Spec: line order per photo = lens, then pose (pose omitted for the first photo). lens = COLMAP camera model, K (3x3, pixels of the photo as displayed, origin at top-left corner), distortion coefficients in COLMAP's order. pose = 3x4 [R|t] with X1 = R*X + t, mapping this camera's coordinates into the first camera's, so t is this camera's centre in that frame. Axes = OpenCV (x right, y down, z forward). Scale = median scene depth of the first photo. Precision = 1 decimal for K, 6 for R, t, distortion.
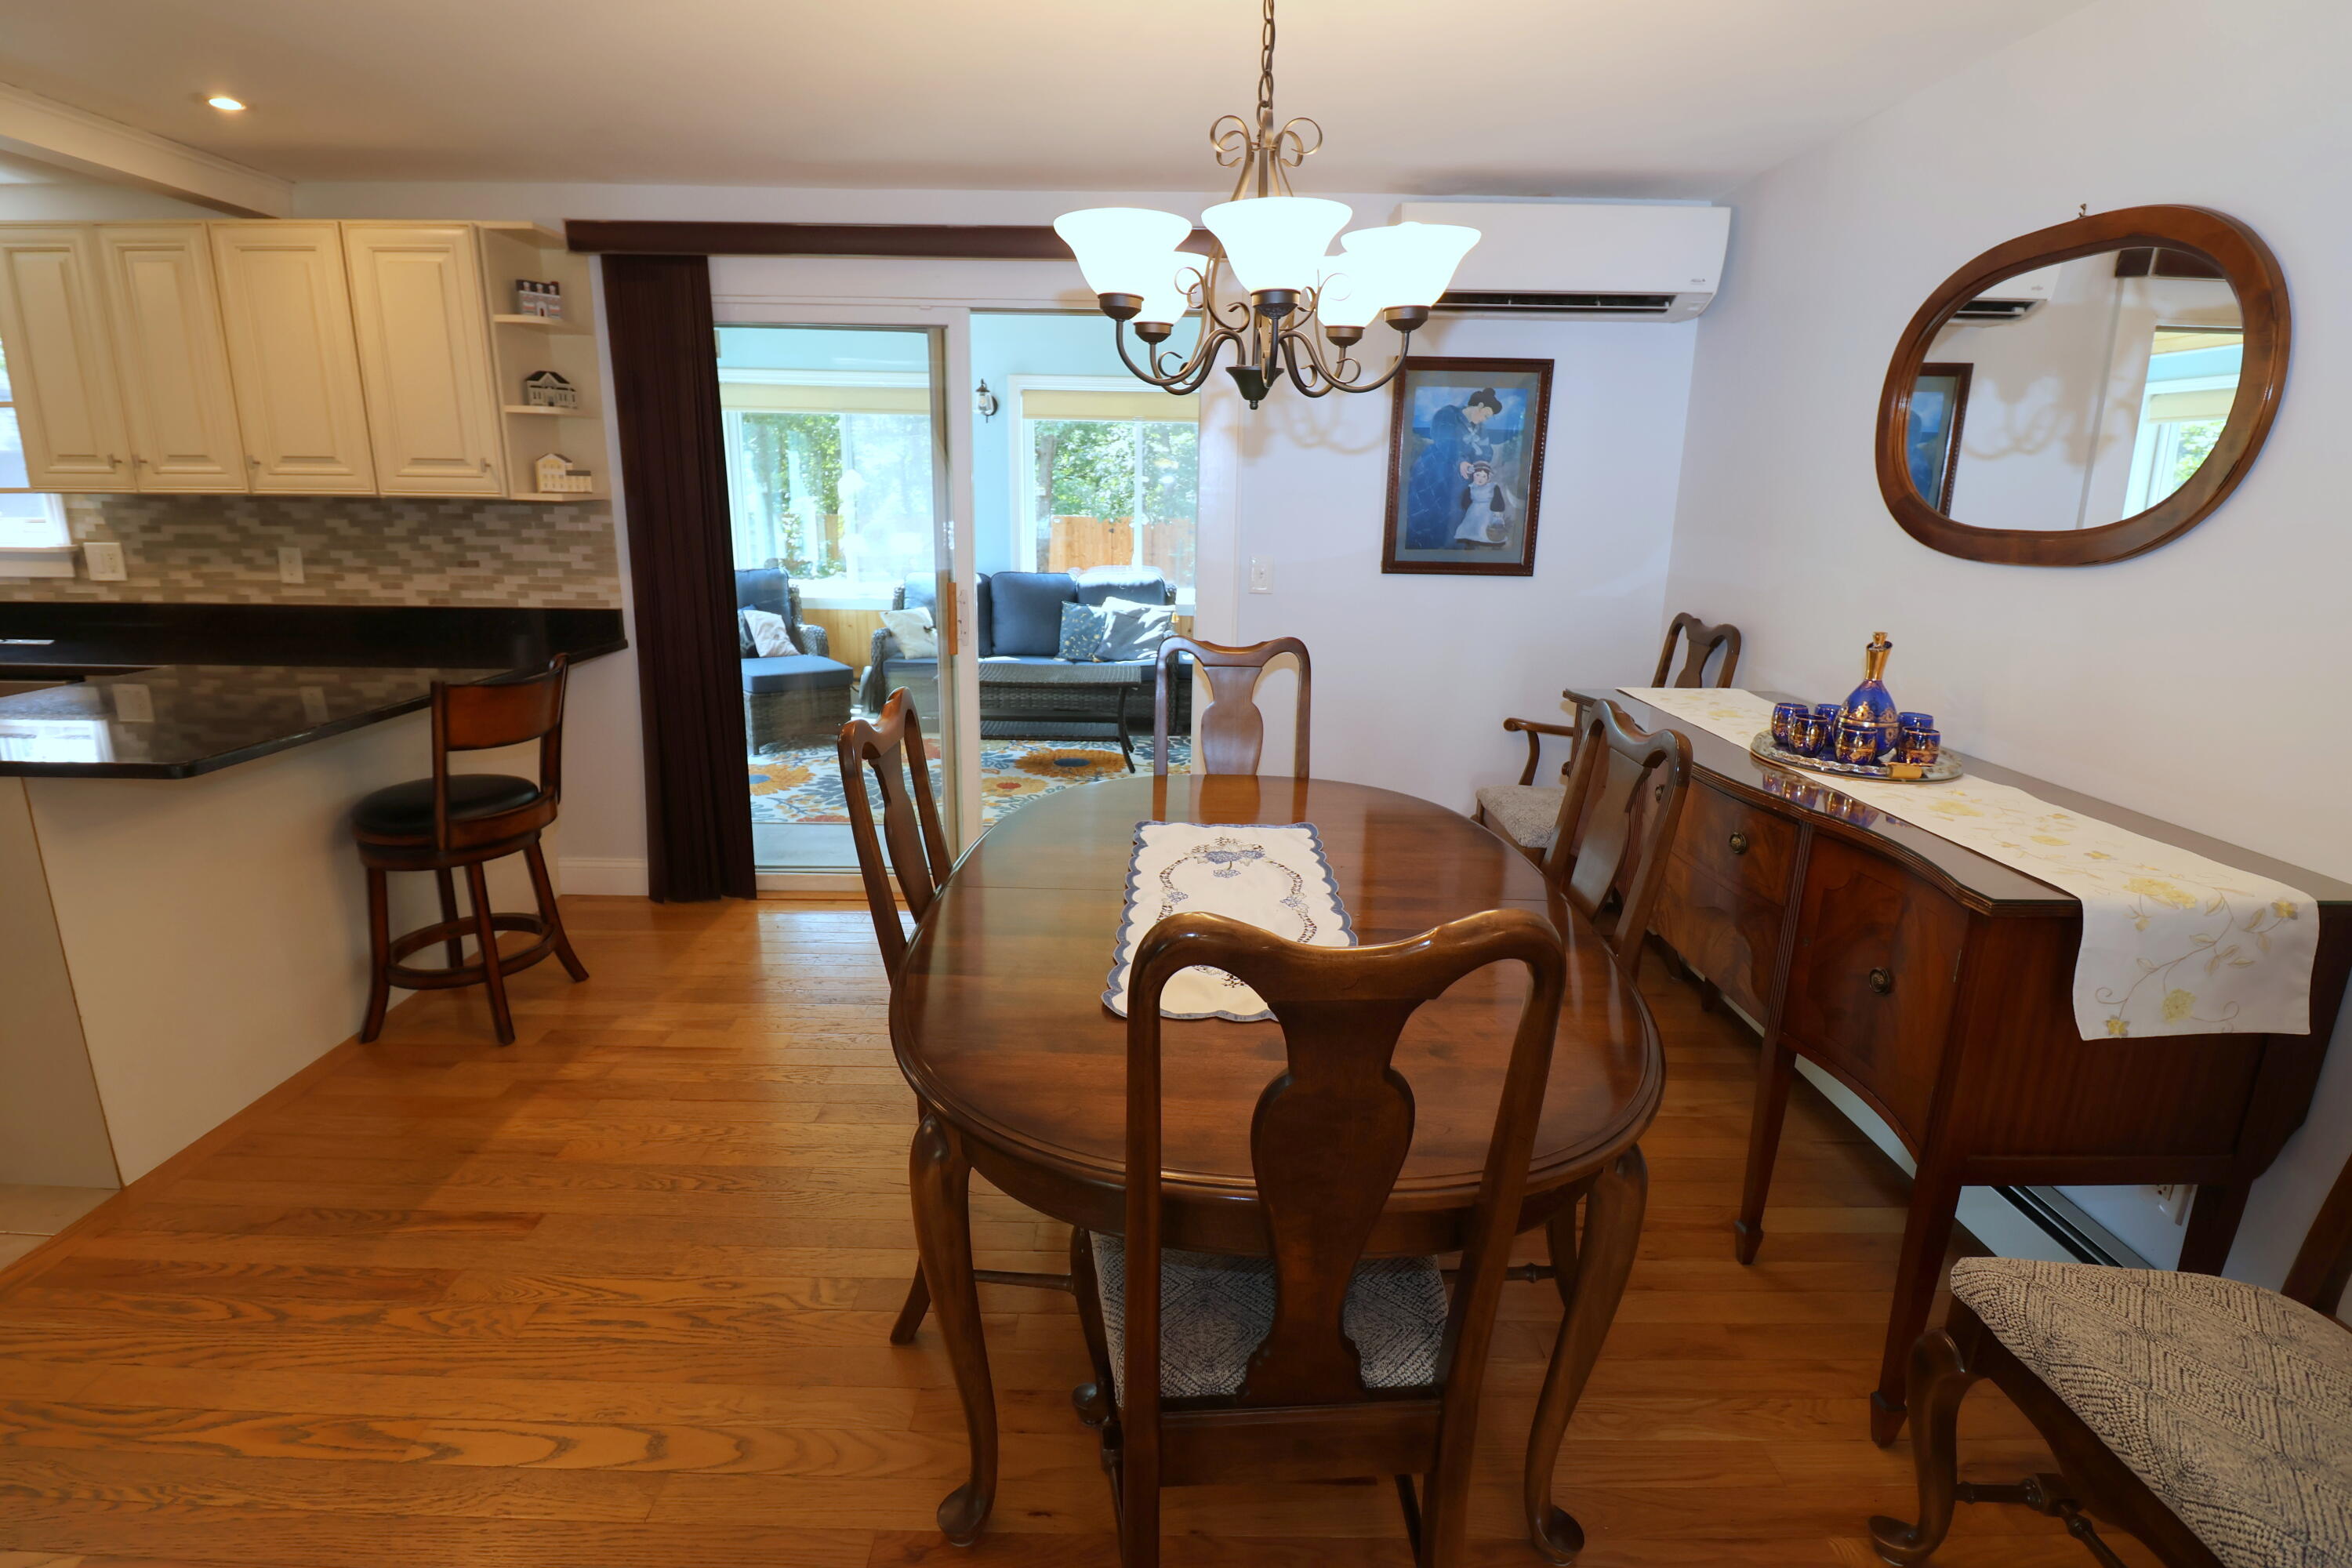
lens RADIAL K [[1083.0, 0, 1163.0], [0, 1083.0, 759.8], [0, 0, 1]] dist [-0.005463, -0.009818]
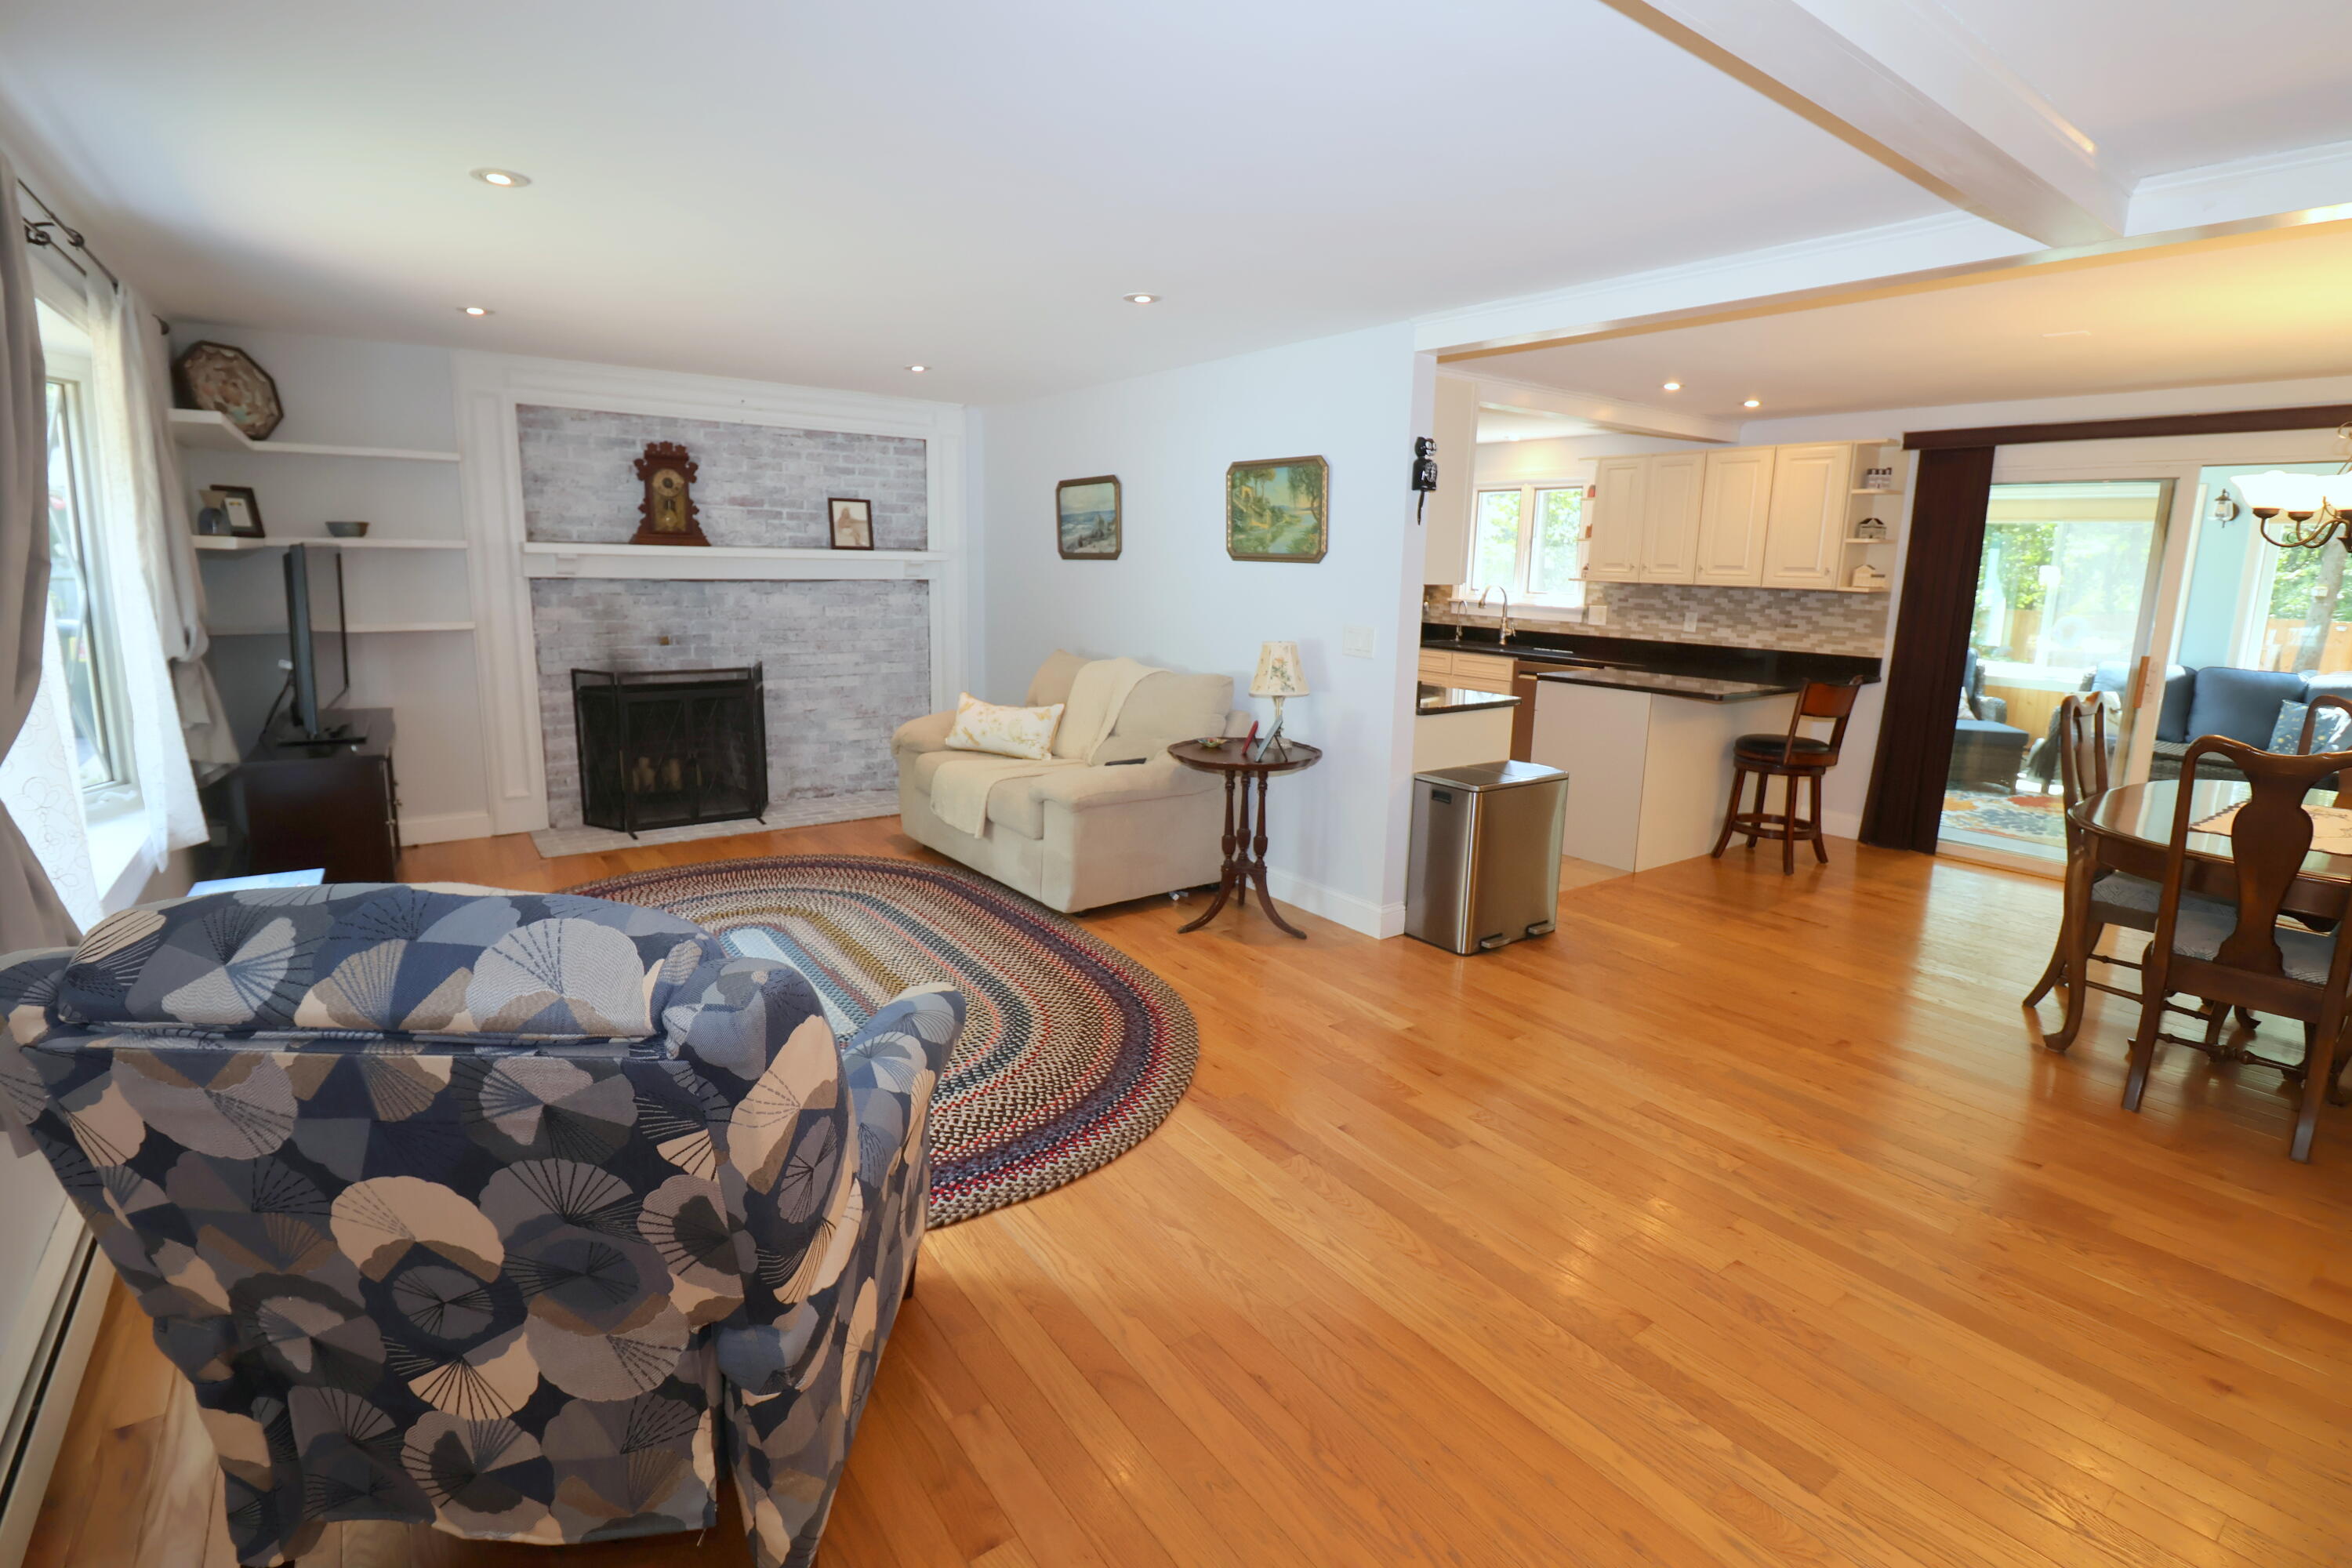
lens RADIAL K [[1083.0, 0, 1178.6], [0, 1083.0, 758.8], [0, 0, 1]] dist [-0.005463, -0.009818]
pose [[0.593608, 0.141617, -0.792196, 0.177161], [-0.203716, 0.978775, 0.022323, 0.189459], [0.778543, 0.148132, 0.609859, -0.796220]]
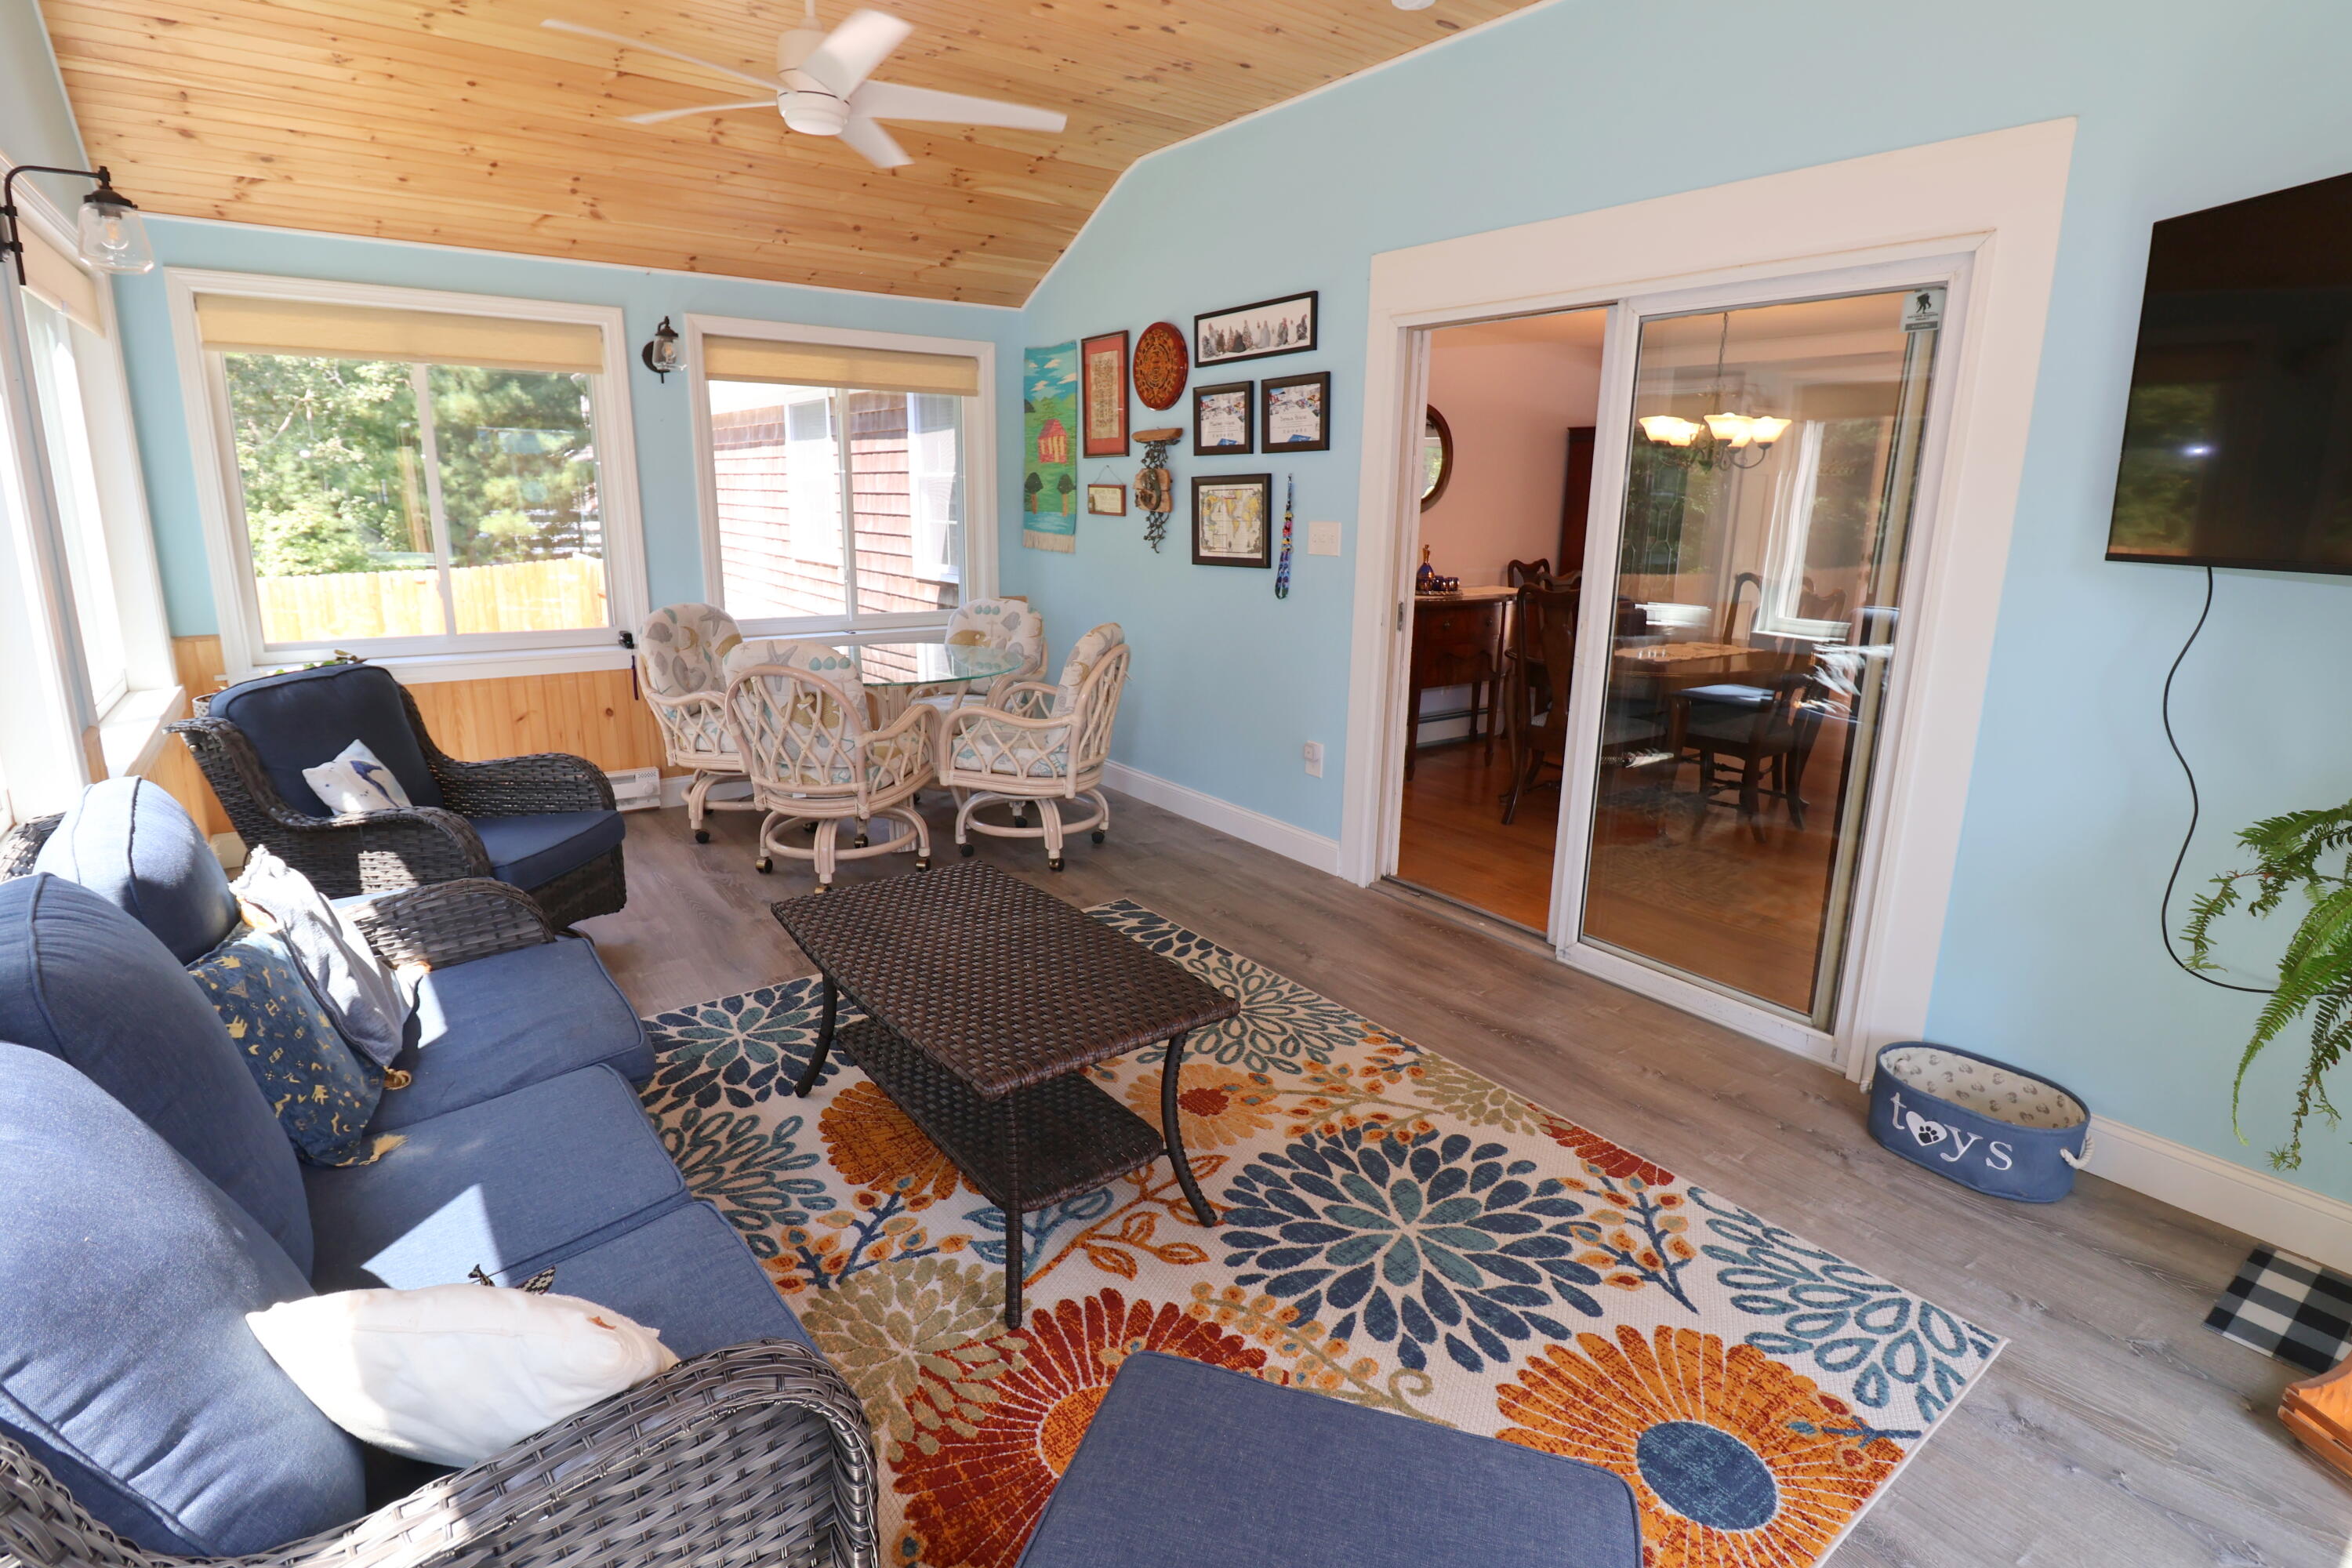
lens RADIAL K [[1083.0, 0, 1190.1], [0, 1083.0, 769.8], [0, 0, 1]] dist [-0.005463, -0.009818]
pose [[-0.592572, -0.226522, 0.773011, -0.731247], [0.164454, 0.905412, 0.391387, -0.460523], [-0.788551, 0.359050, -0.499269, 1.806752]]
